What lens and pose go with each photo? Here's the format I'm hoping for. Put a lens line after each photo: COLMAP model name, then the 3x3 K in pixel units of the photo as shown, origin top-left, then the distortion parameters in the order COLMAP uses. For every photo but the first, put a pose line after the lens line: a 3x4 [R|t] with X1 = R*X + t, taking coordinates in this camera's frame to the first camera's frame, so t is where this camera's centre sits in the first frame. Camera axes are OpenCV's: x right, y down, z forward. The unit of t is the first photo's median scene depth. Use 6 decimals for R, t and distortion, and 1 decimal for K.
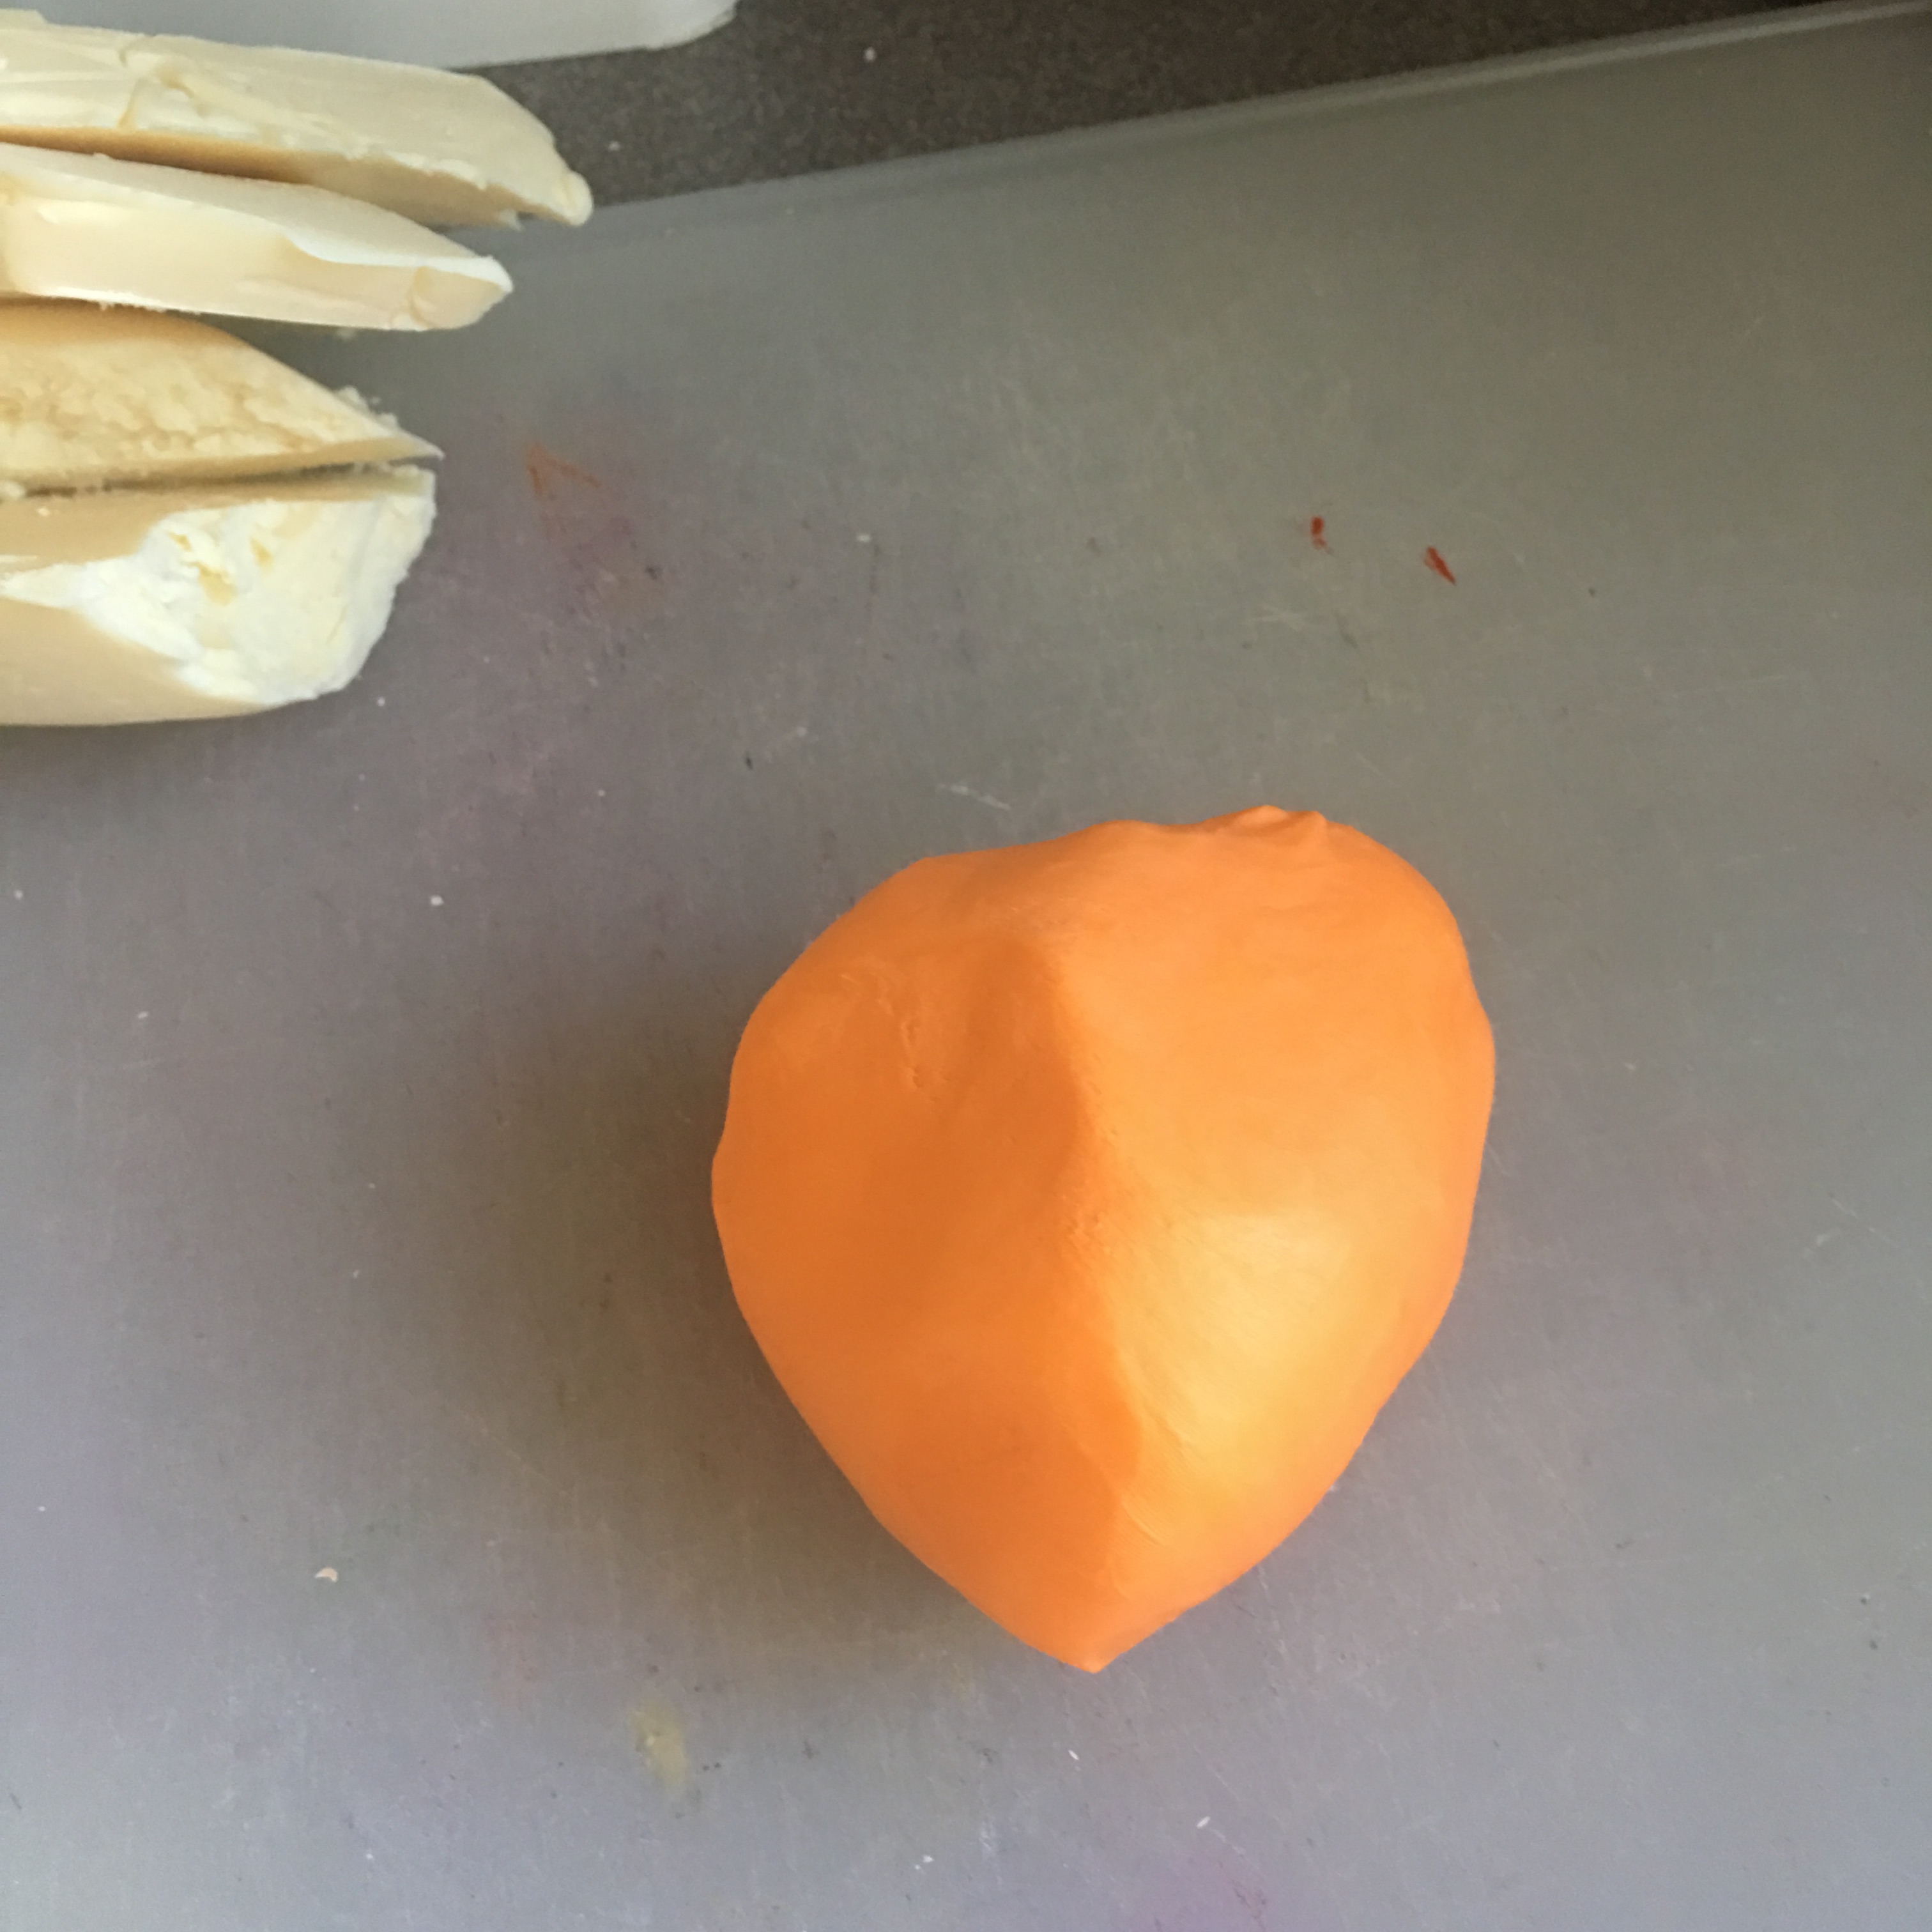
lens RADIAL K [[2196.3, 0, 989.0], [0, 2196.3, 941.7], [0, 0, 1]] dist [0.078013, -0.115362]
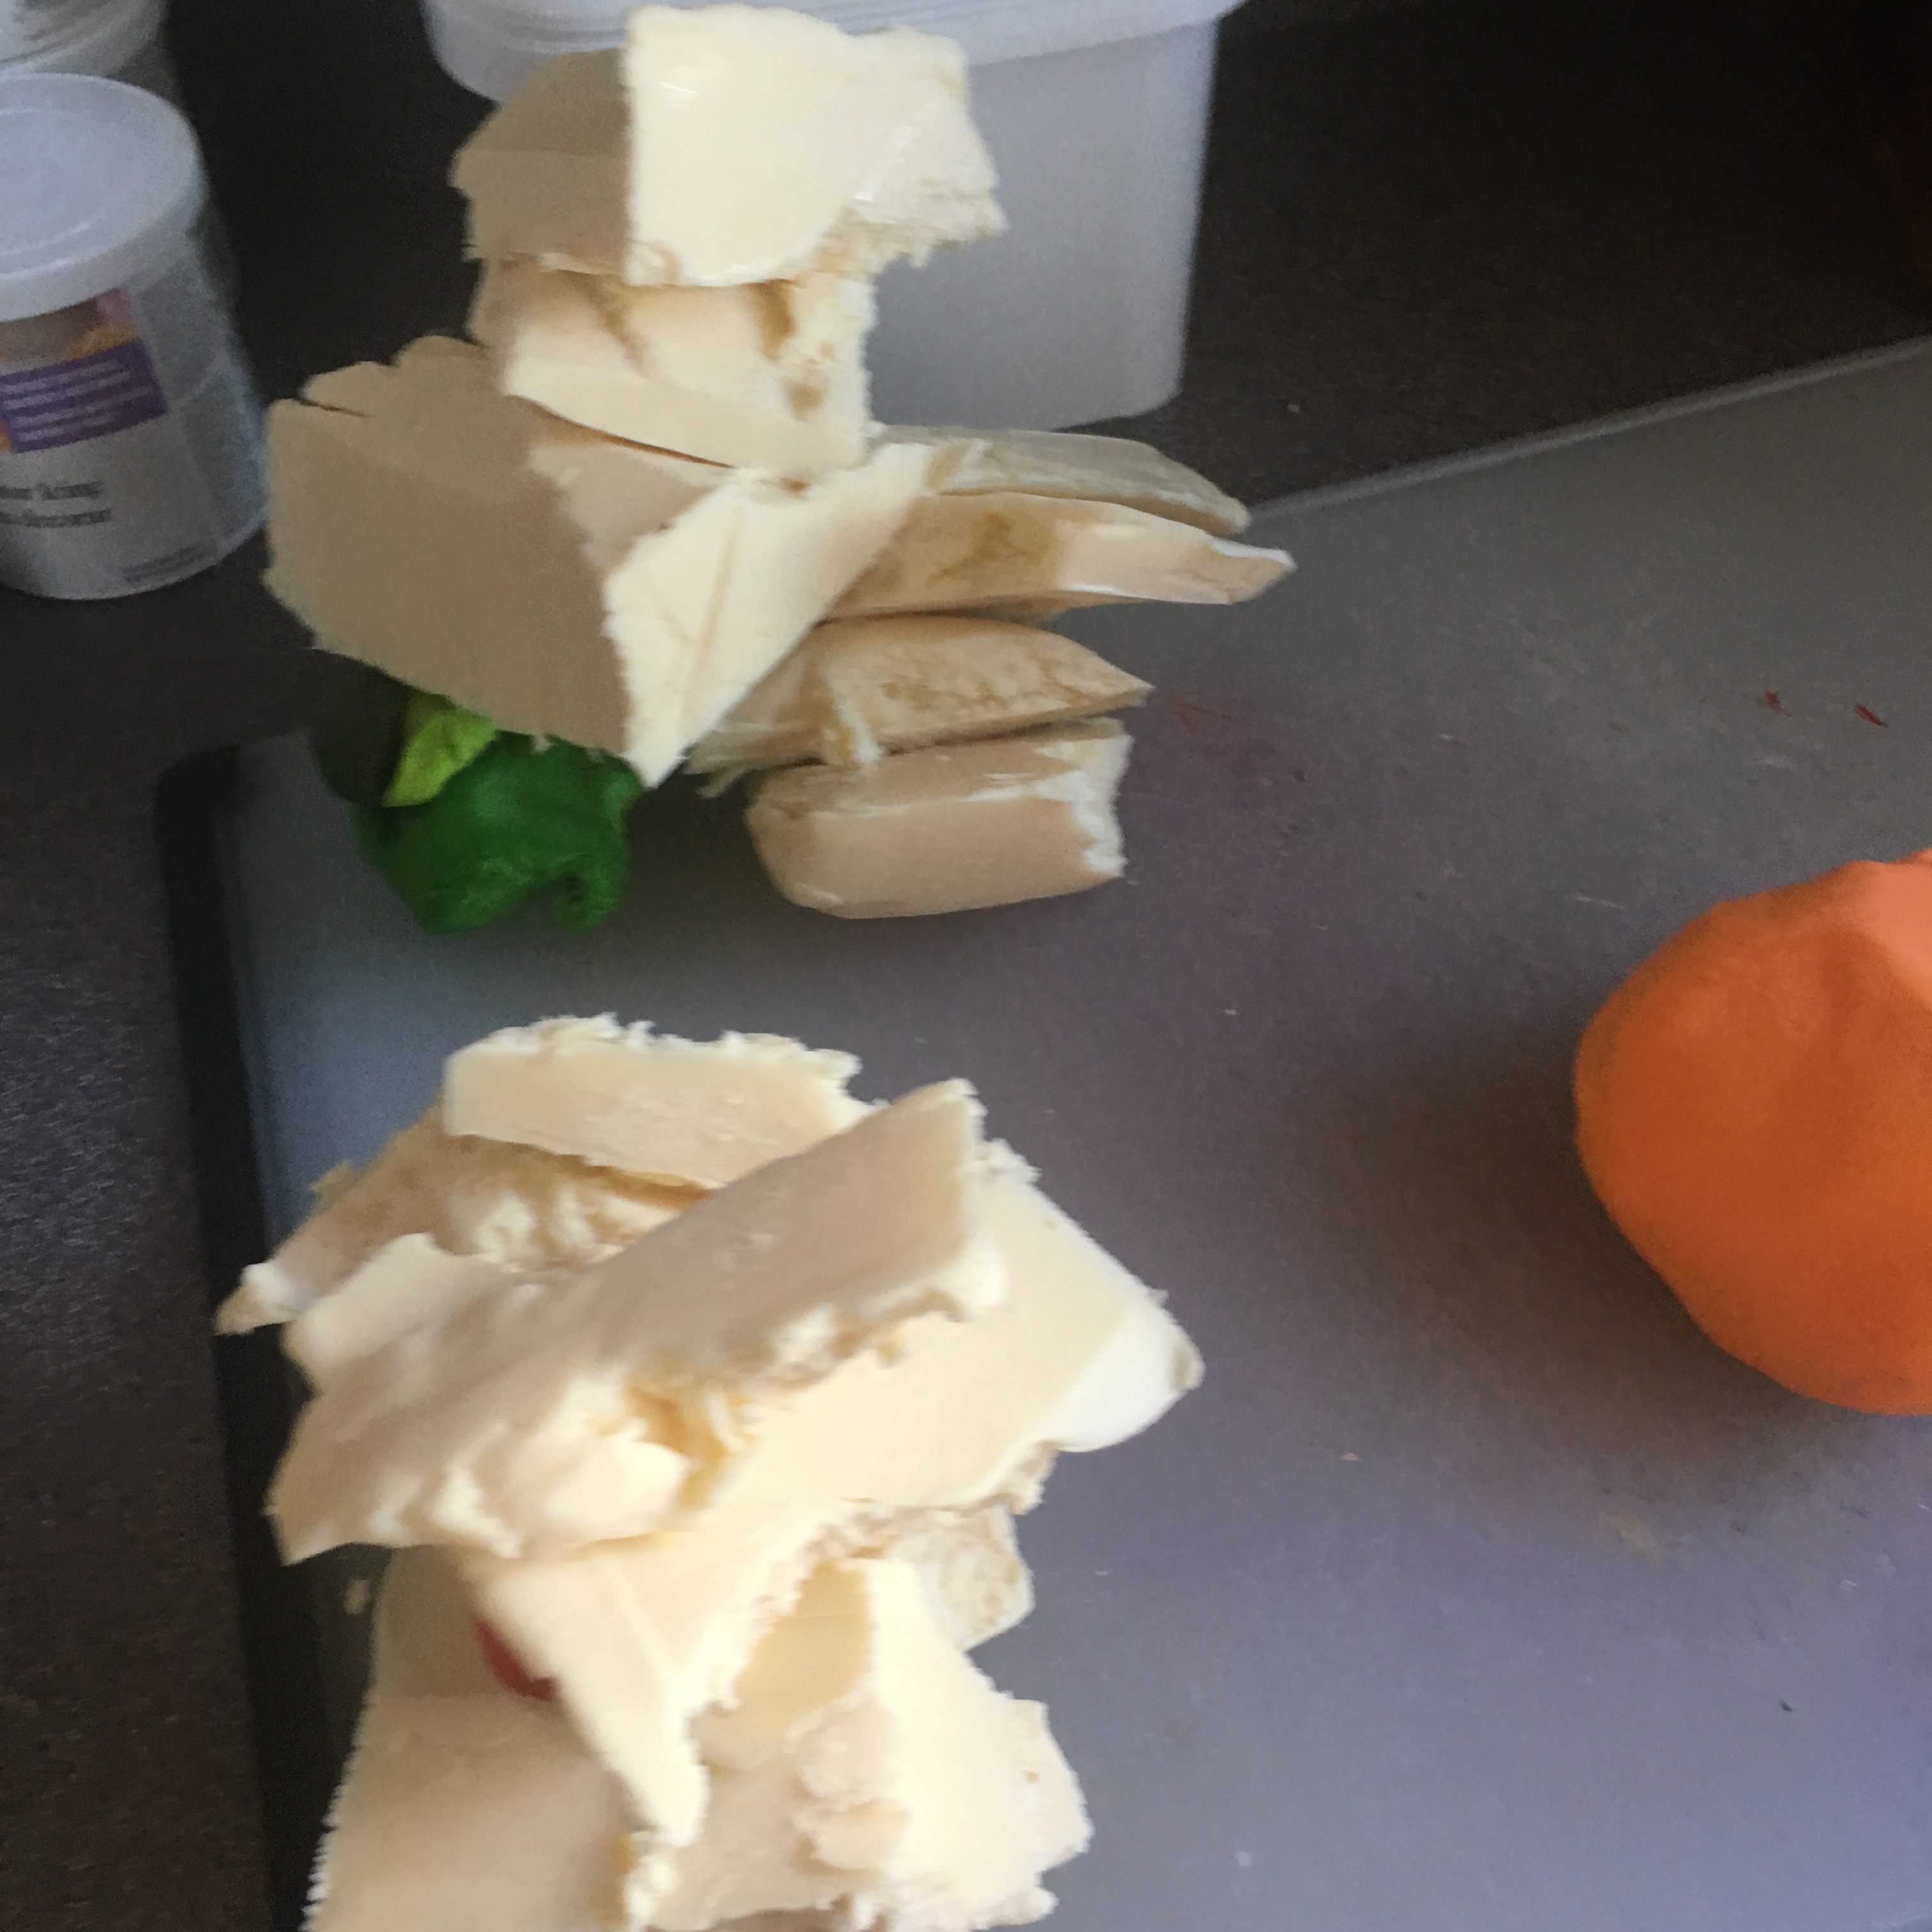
lens RADIAL K [[2196.3, 0, 989.0], [0, 2196.3, 941.7], [0, 0, 1]] dist [0.078013, -0.115362]
pose [[0.992154, -0.093866, 0.082586, -0.501161], [0.105139, 0.983849, -0.144868, 0.118699], [-0.067654, 0.152415, 0.985998, -0.331291]]
